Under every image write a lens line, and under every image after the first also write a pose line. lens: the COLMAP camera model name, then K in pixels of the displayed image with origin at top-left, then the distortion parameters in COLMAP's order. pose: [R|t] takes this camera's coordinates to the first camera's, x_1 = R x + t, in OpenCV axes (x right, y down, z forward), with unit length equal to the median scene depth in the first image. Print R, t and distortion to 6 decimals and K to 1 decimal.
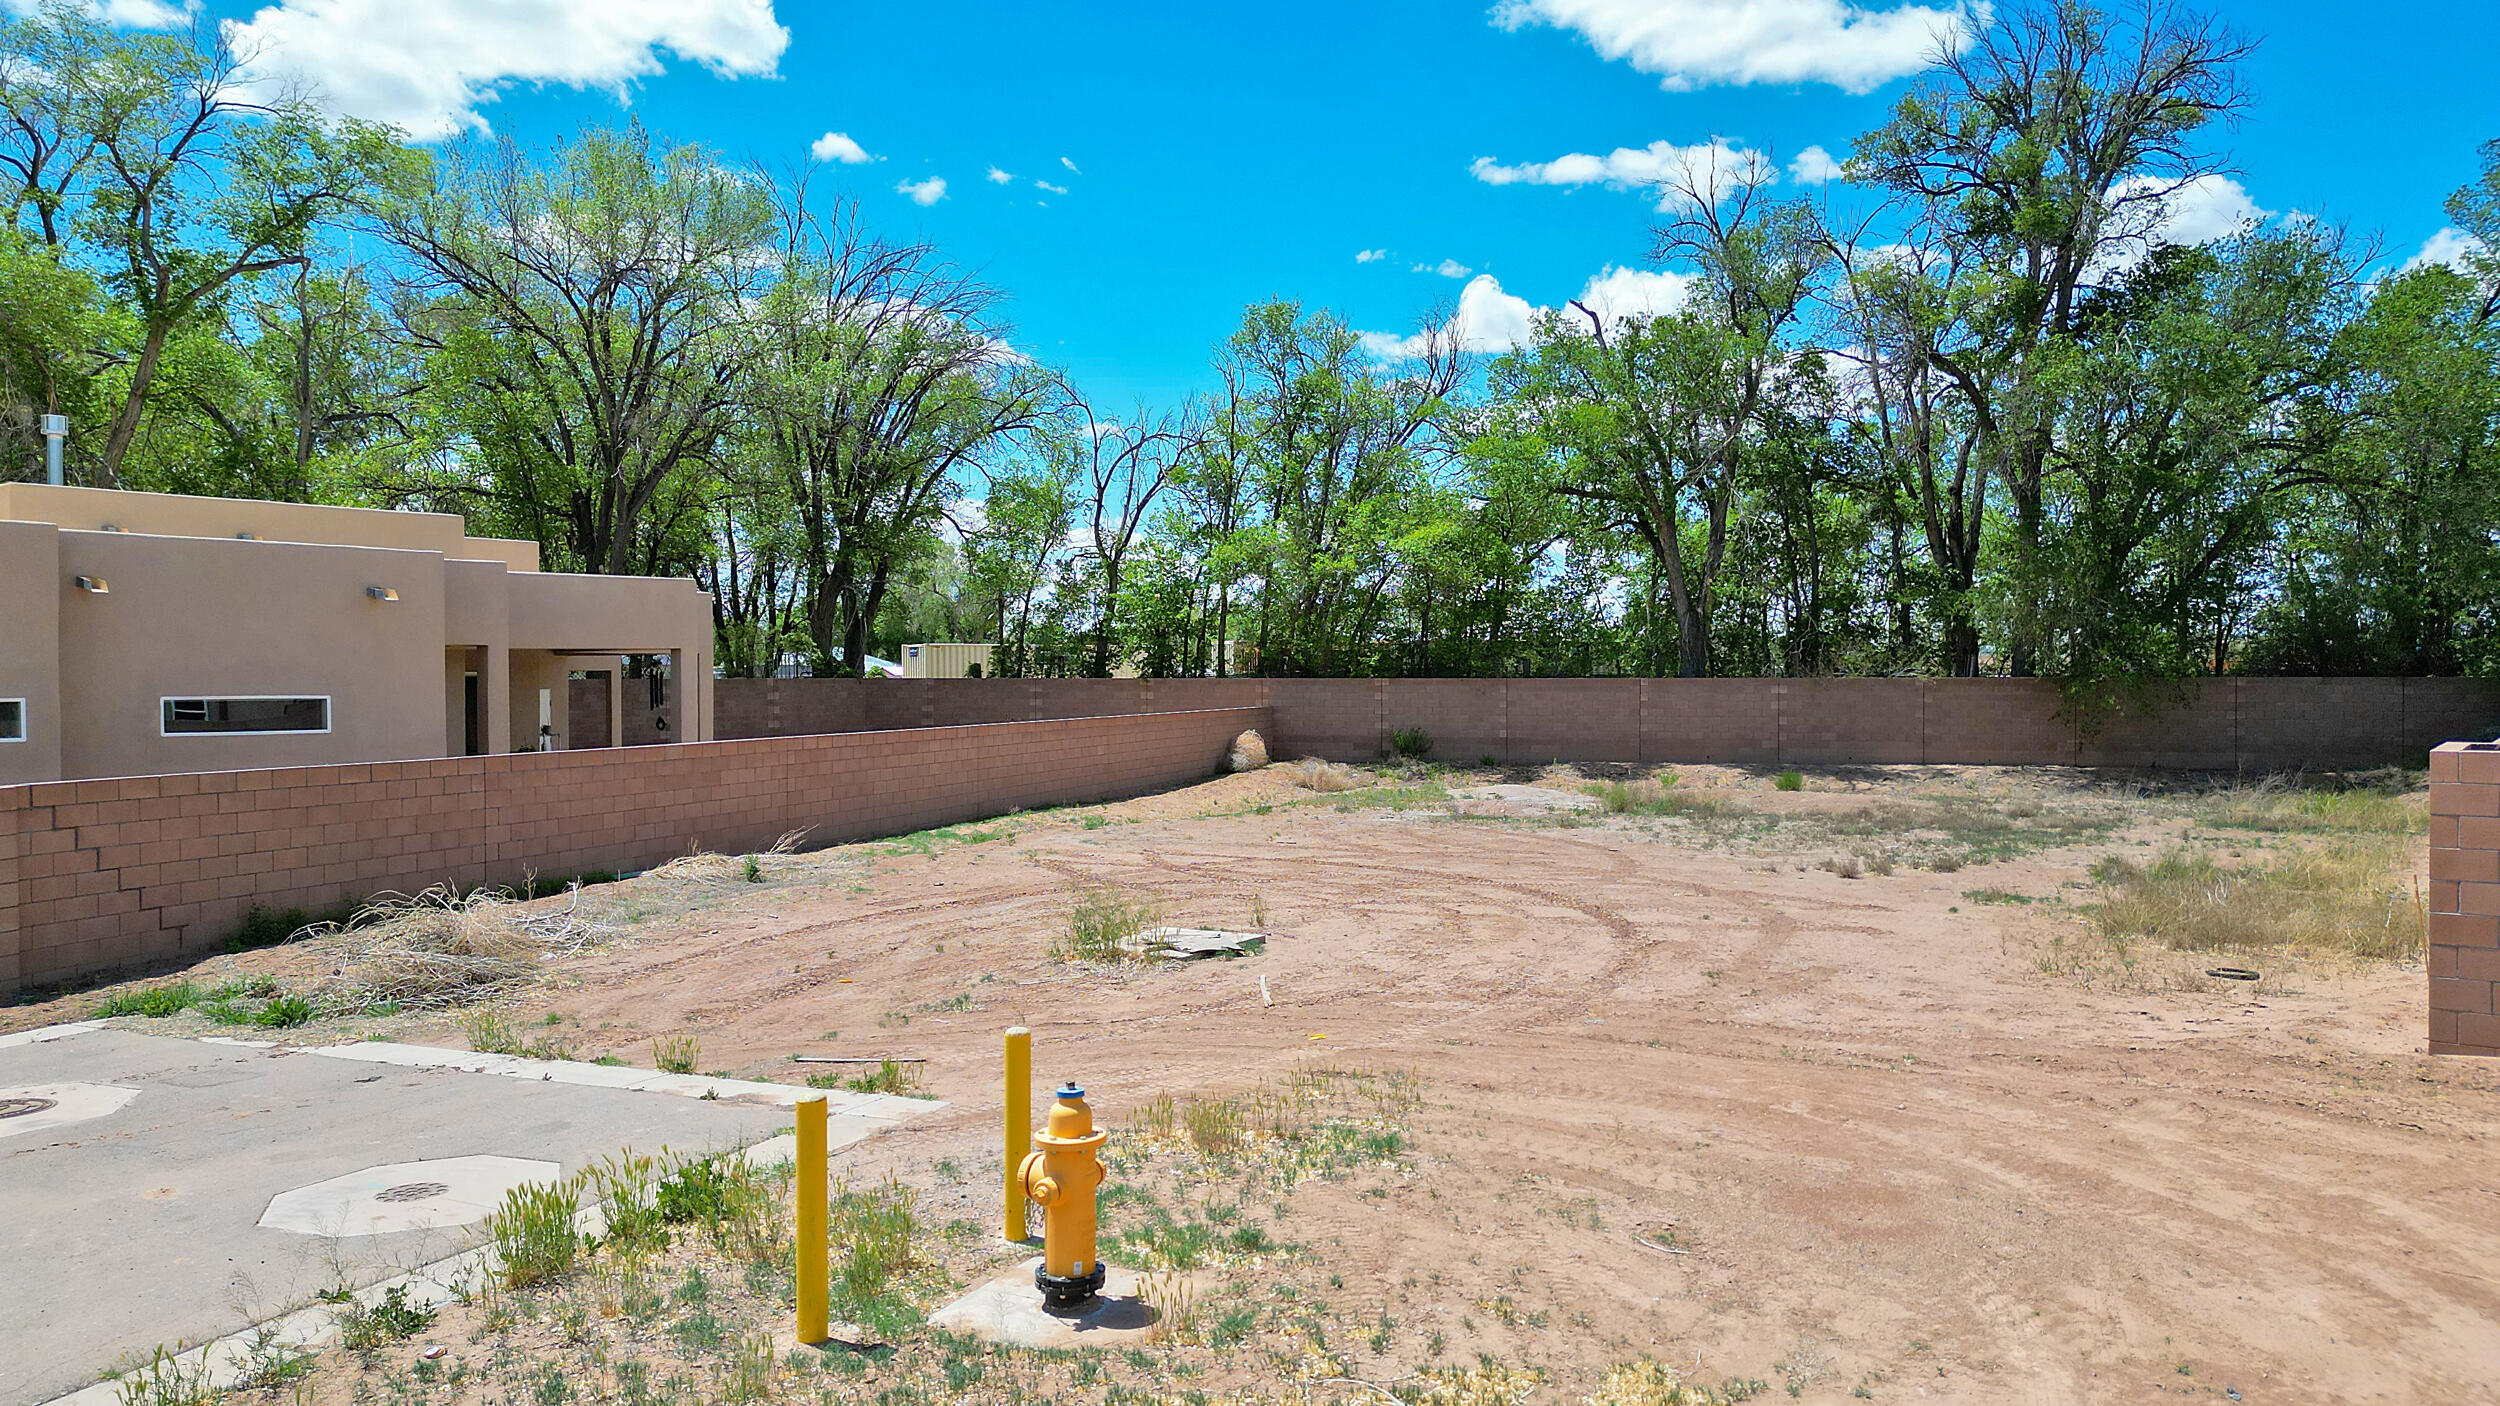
lens RADIAL K [[1752.5, 0, 1200.9], [0, 1752.5, 705.2], [0, 0, 1]] dist [0.090975, -0.130982]
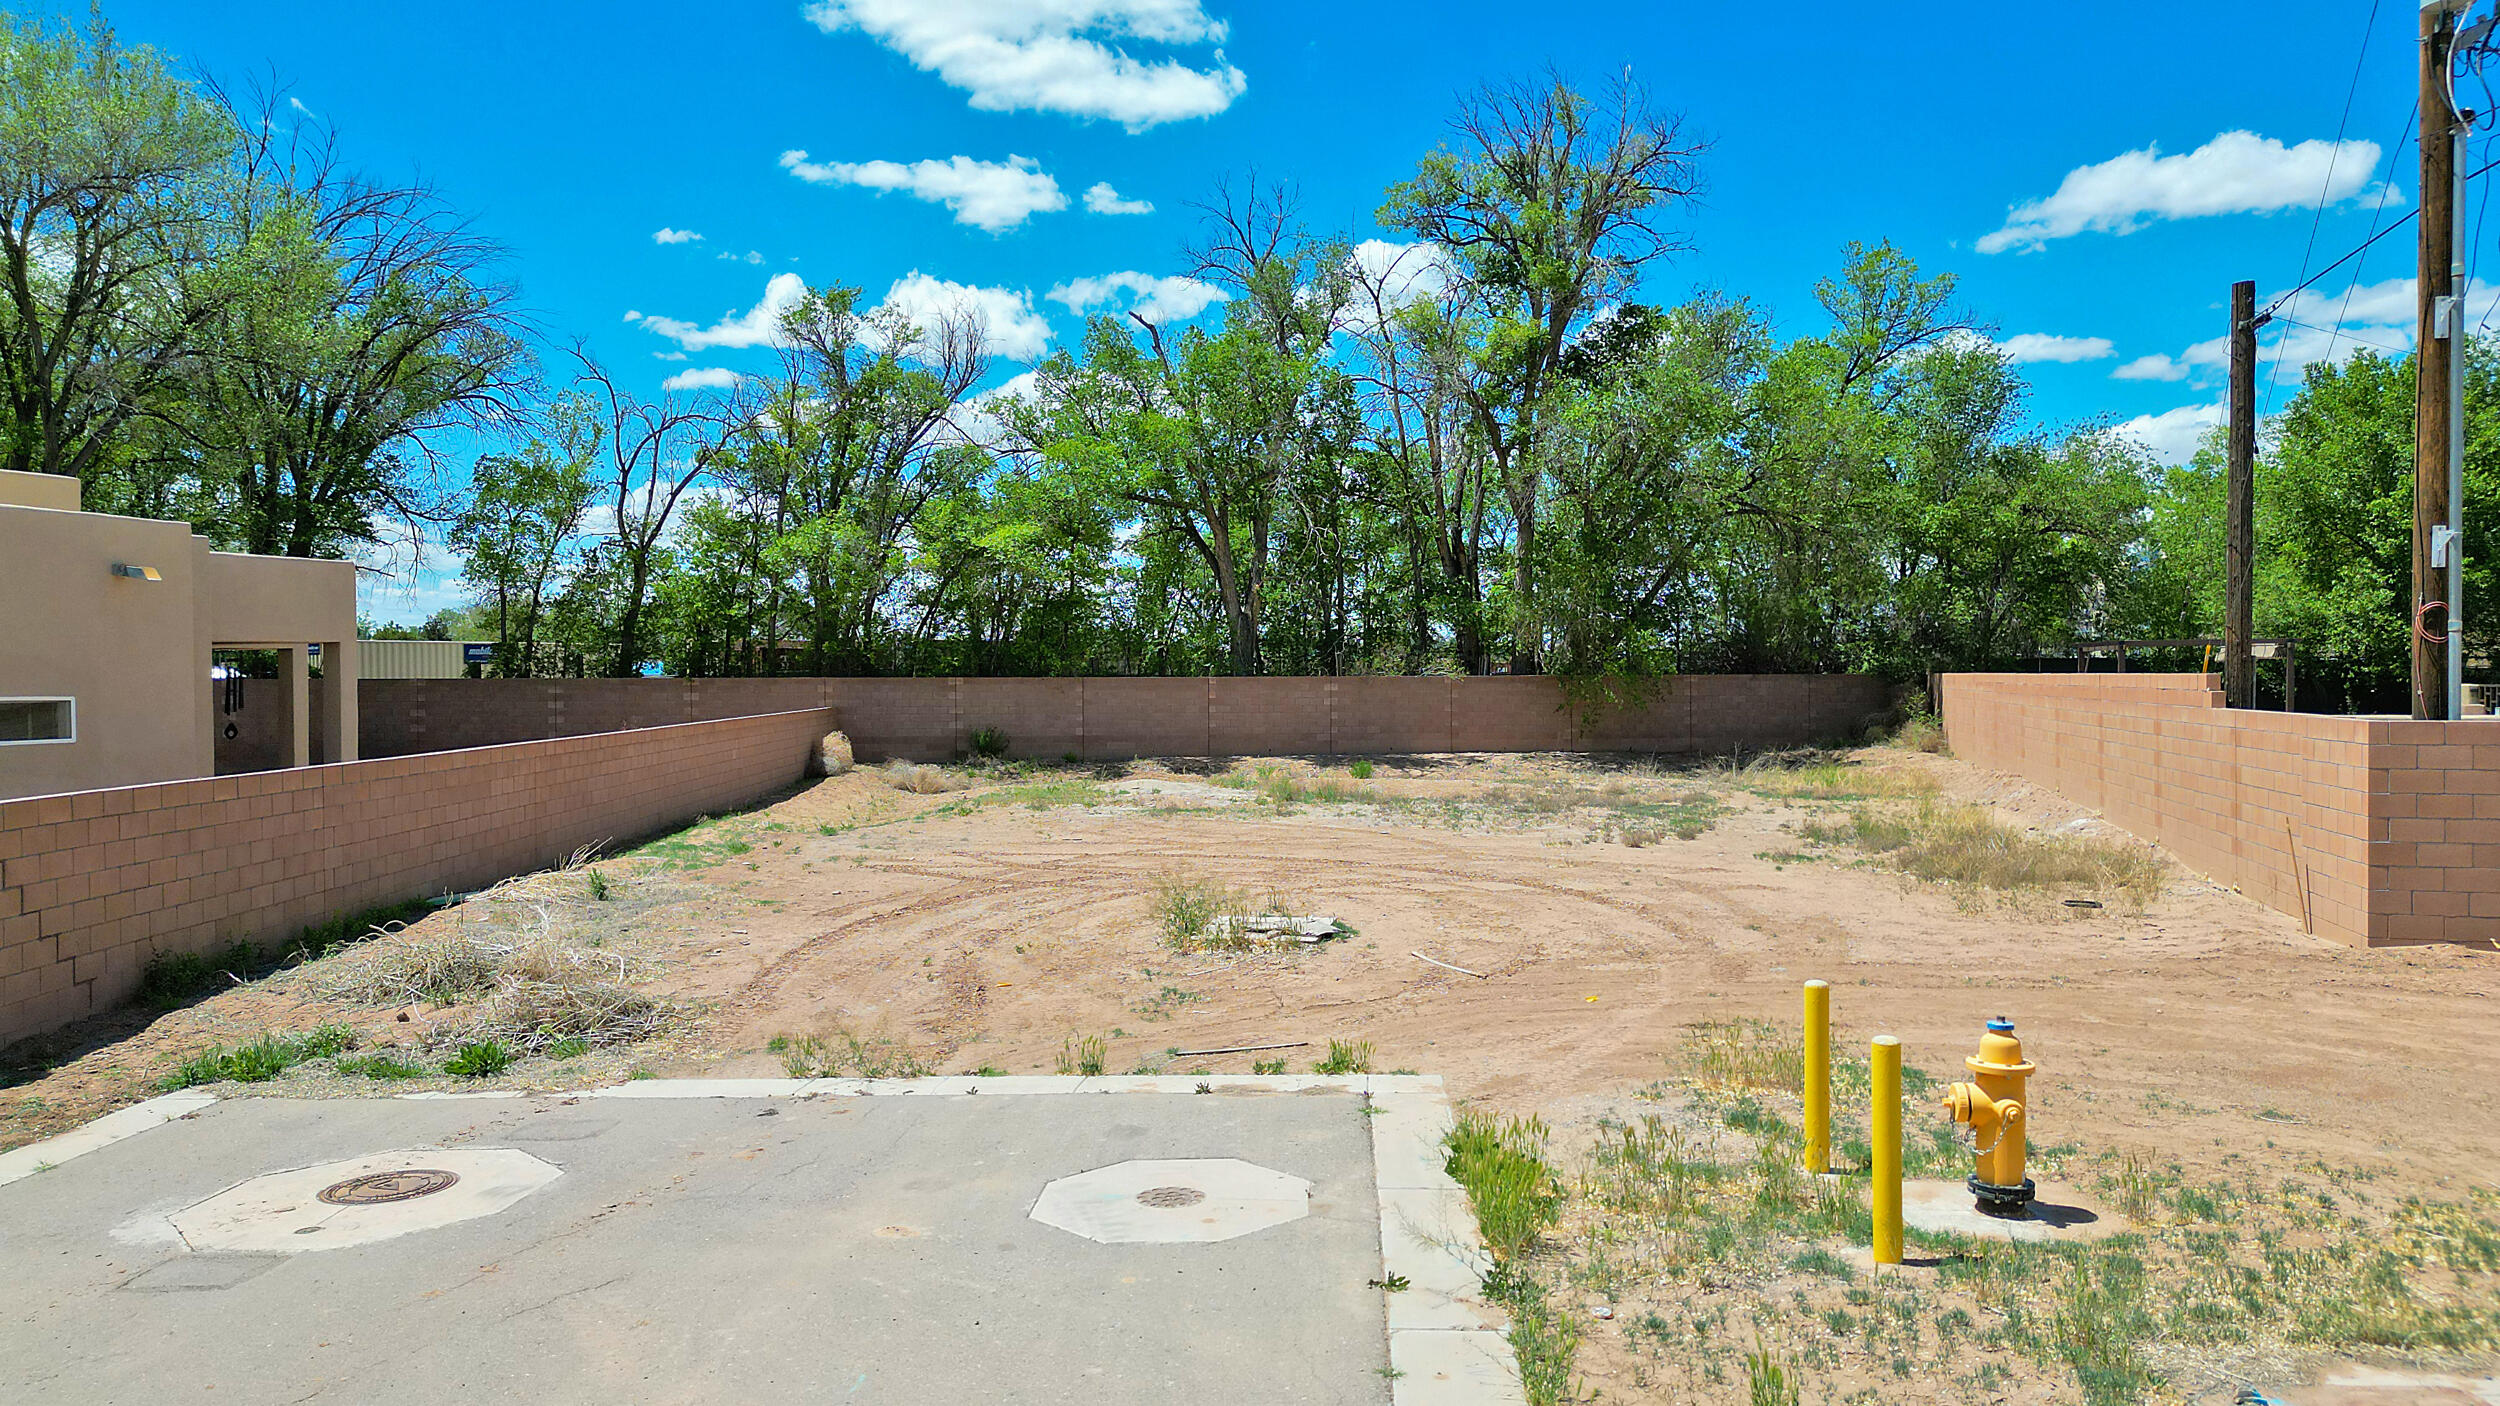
lens RADIAL K [[1754.2, 0, 1250.0], [0, 1754.2, 703.0], [0, 0, 1]] dist [0.089450, -0.134821]
pose [[0.921584, -0.007916, 0.388098, -0.142822], [0.008976, 0.999959, -0.000919, 0.001552], [-0.388075, 0.004331, 0.921618, 0.020498]]
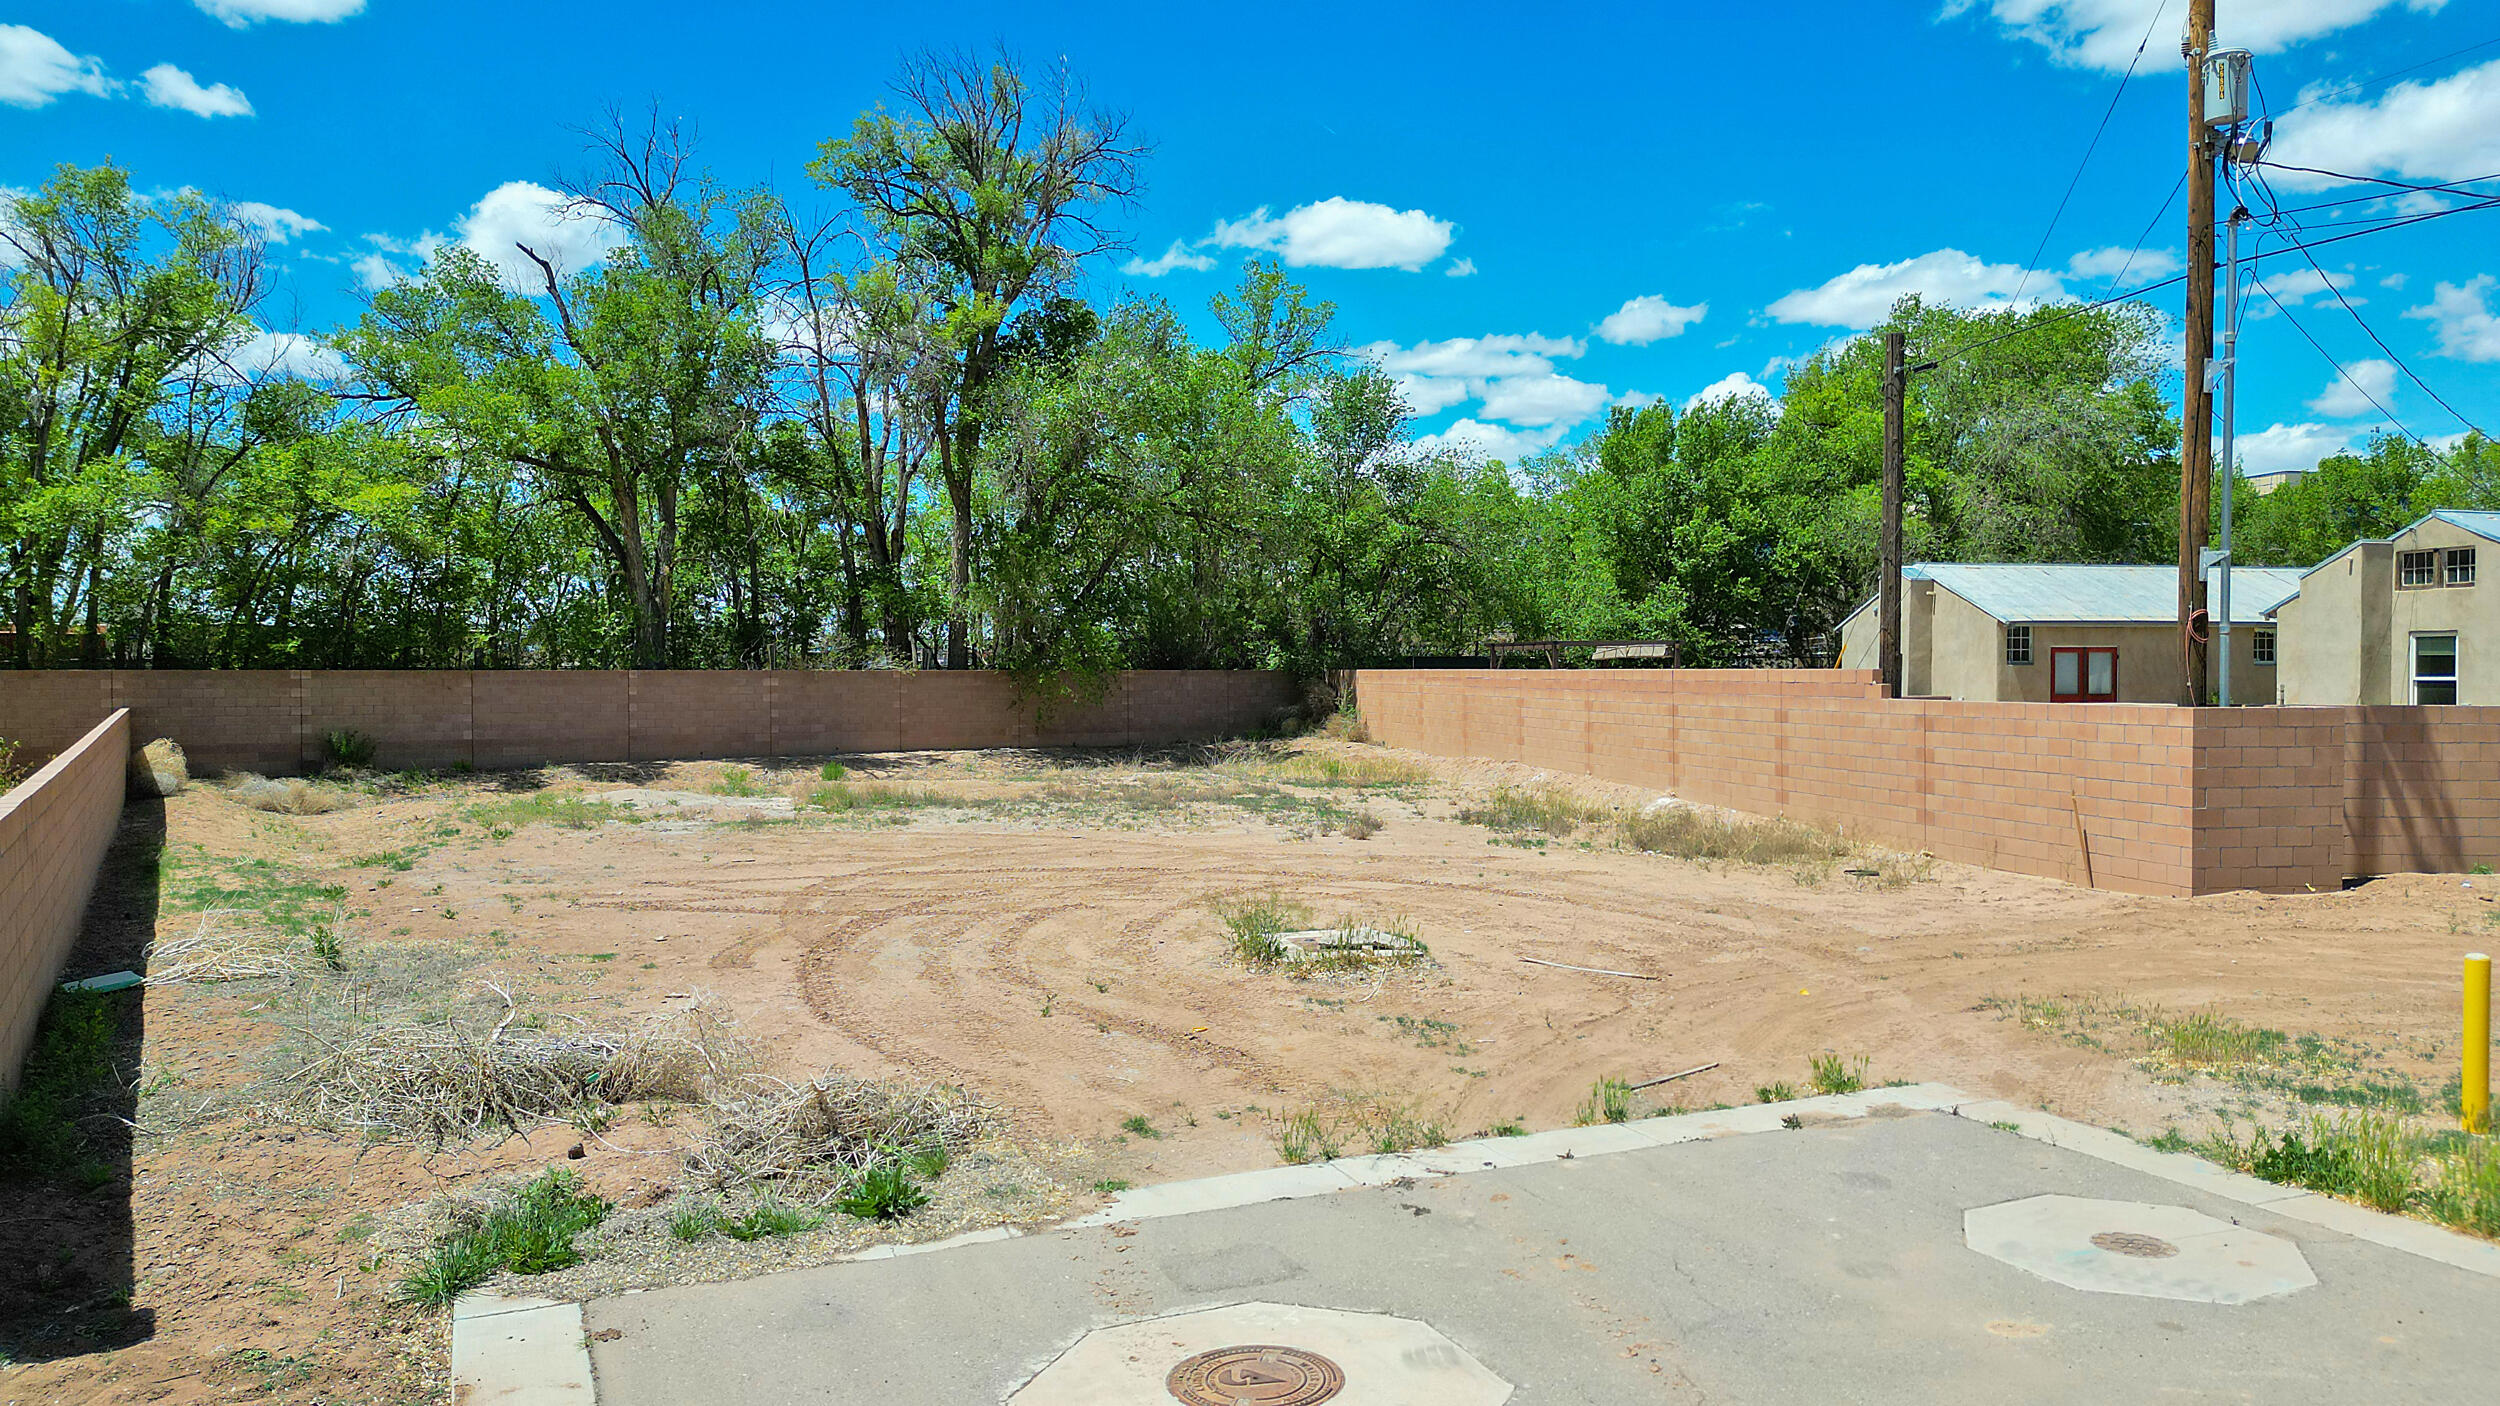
lens RADIAL K [[1754.2, 0, 1250.0], [0, 1754.2, 703.0], [0, 0, 1]] dist [0.089450, -0.134821]
pose [[0.638192, -0.013503, 0.769758, -0.270631], [0.013171, 0.999891, 0.006620, -0.000131], [-0.769764, 0.005914, 0.638301, 0.162035]]
